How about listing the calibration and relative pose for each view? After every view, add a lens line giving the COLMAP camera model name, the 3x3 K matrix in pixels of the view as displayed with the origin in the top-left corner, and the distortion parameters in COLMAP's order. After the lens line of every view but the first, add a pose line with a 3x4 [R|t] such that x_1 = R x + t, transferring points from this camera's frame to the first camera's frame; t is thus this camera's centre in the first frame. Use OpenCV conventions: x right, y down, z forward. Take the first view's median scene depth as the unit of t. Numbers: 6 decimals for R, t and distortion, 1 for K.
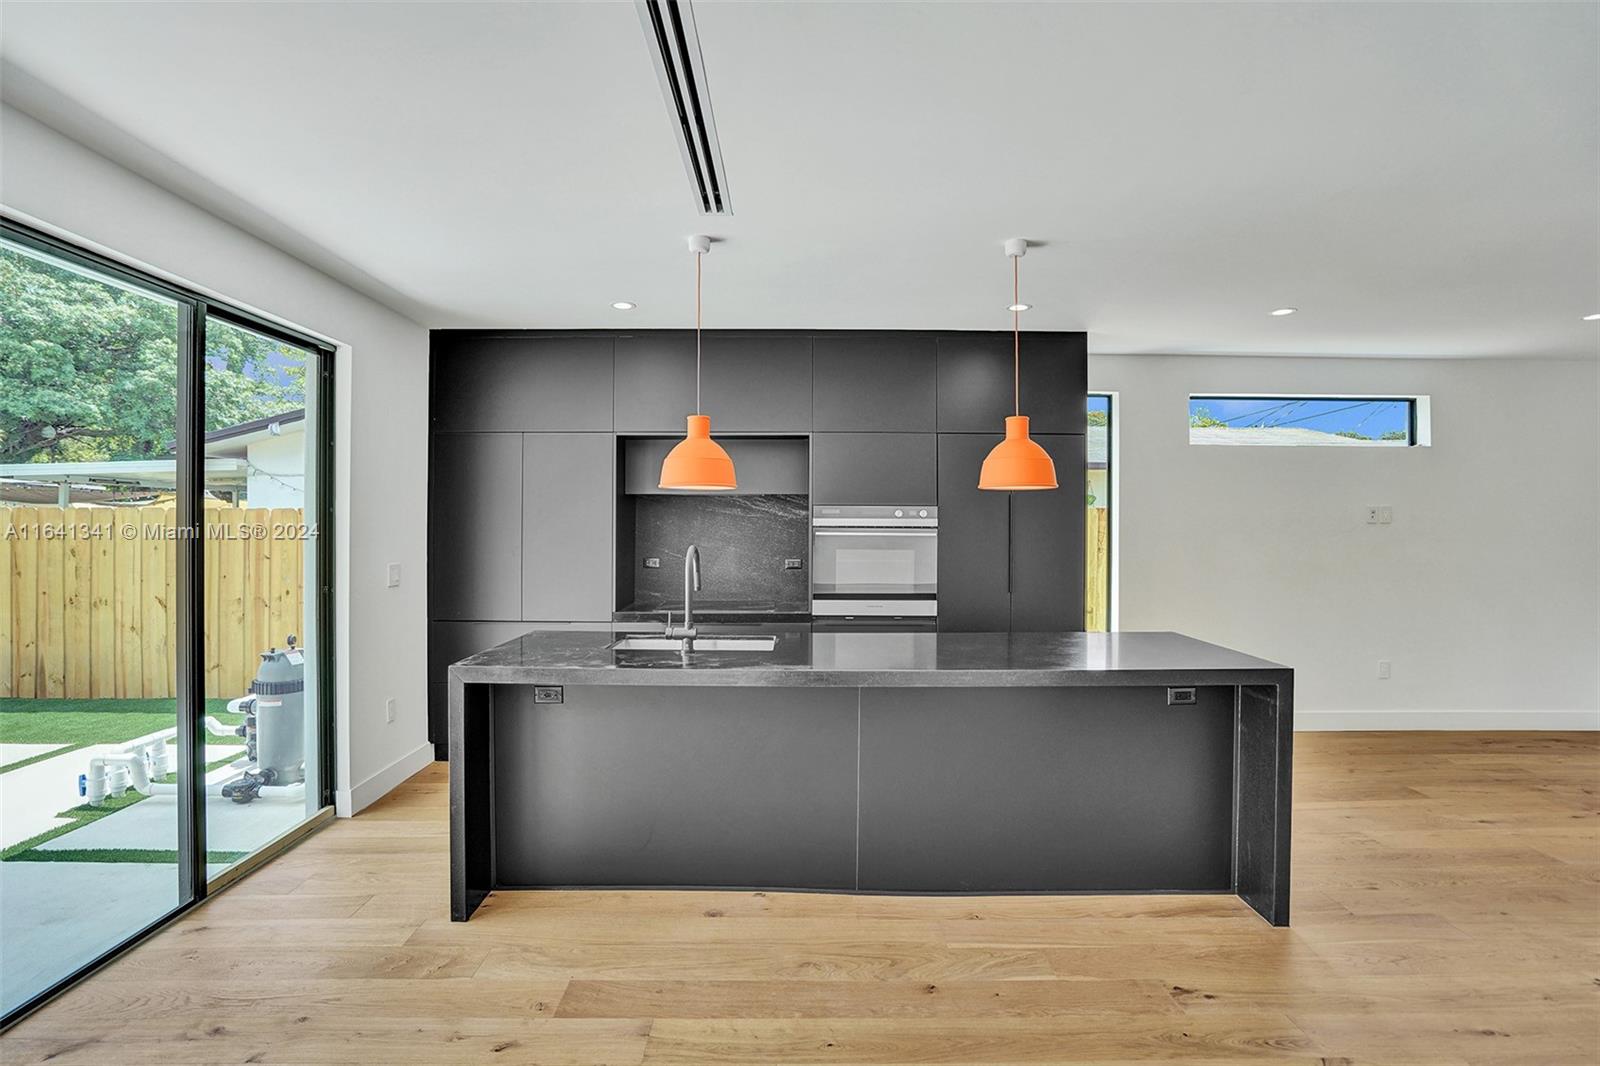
lens RADIAL K [[763.9, 0, 789.4], [0, 763.9, 521.5], [0, 0, 1]] dist [-0.062422, 0.026062]
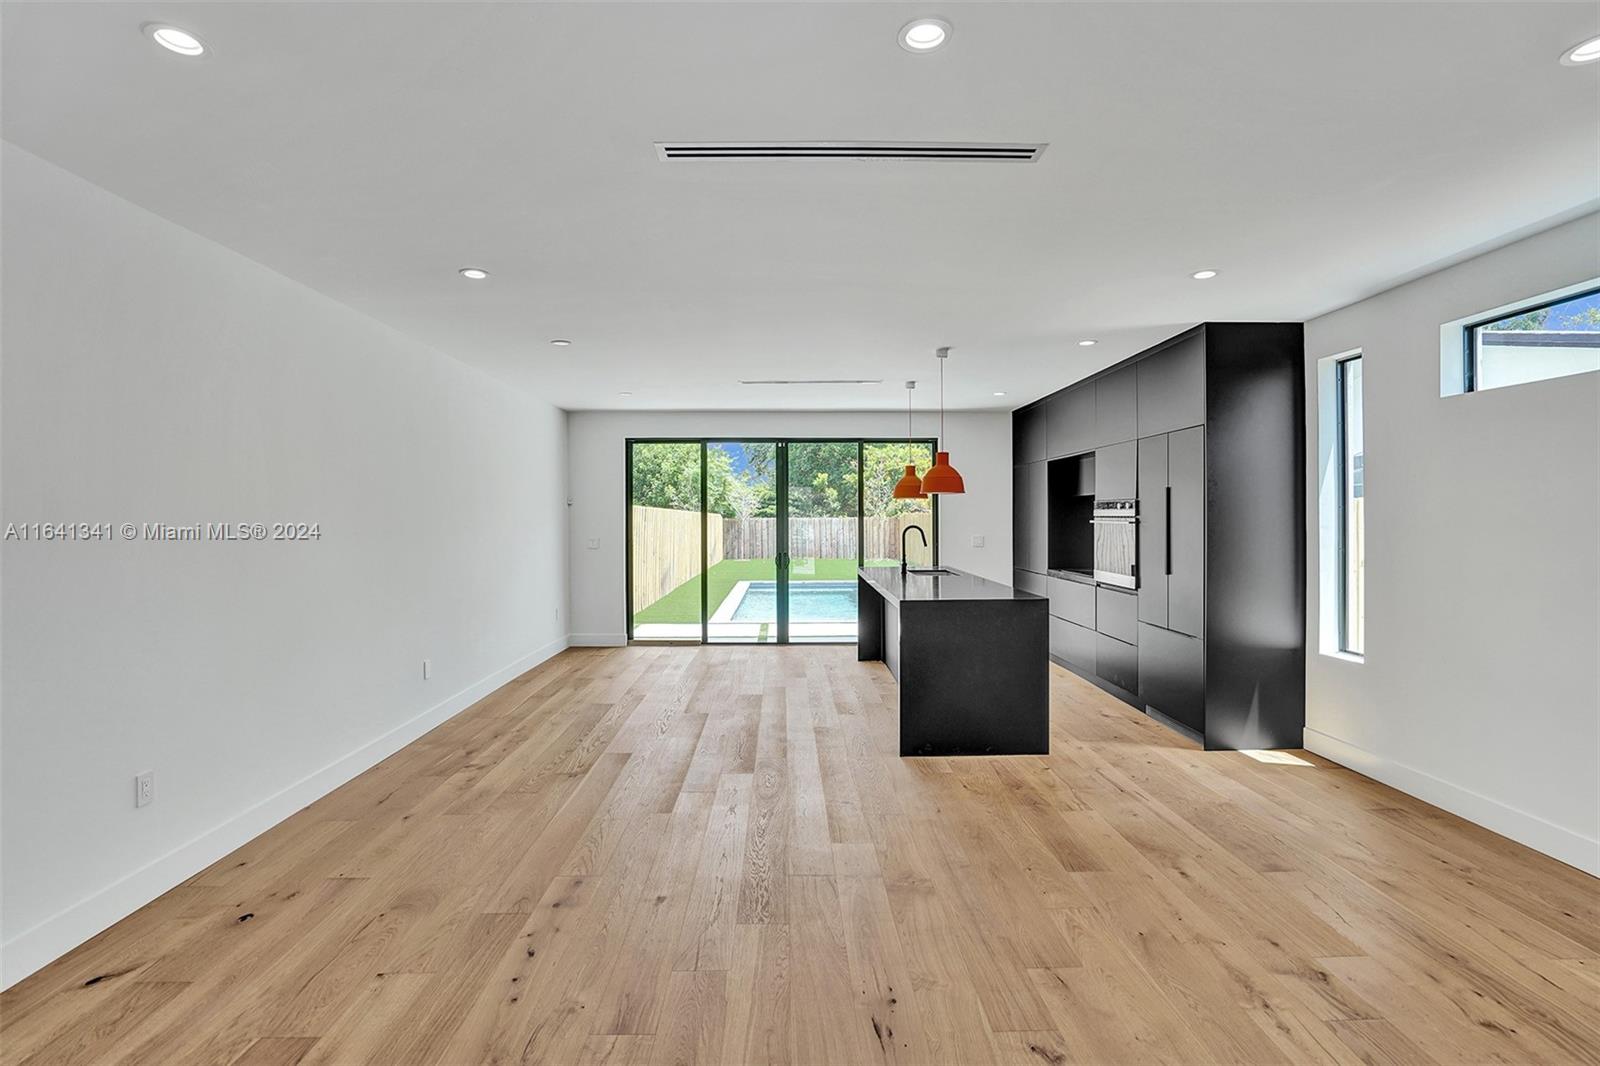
lens RADIAL K [[756.8, 0, 793.2], [0, 756.8, 514.1], [0, 0, 1]] dist [-0.060855, 0.024464]
pose [[0.008431, -0.006183, -0.999945, 2.088951], [0.003533, 0.999975, -0.006153, 0.014007], [0.999958, -0.003481, 0.008452, 0.663404]]
